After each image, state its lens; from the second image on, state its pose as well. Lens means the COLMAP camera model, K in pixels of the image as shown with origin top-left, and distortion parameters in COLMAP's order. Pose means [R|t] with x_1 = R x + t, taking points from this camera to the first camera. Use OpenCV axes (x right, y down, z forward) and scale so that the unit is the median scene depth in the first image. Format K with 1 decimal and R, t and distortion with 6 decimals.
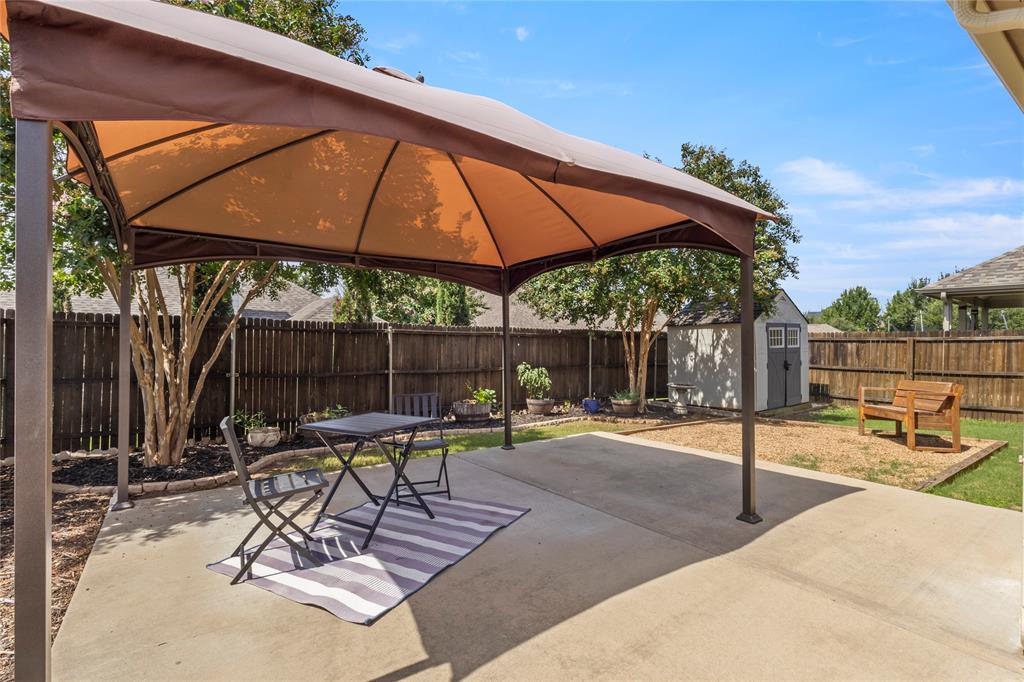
lens RADIAL K [[471.8, 0, 512.0], [0, 471.8, 341.0], [0, 0, 1]] dist [-0.005013, -0.000429]
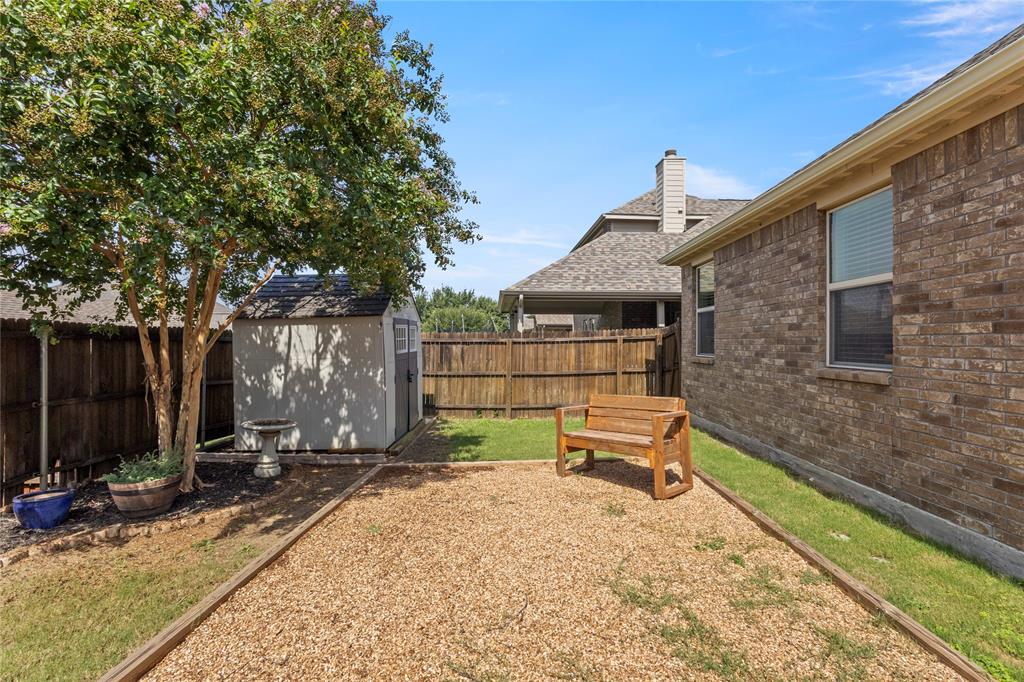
lens RADIAL K [[471.8, 0, 512.0], [0, 471.8, 341.0], [0, 0, 1]] dist [-0.005013, -0.000429]
pose [[0.601084, -0.005113, 0.799169, 0.086194], [0.006263, 0.999979, 0.001686, -0.004471], [-0.799161, 0.003992, 0.601104, 0.429827]]
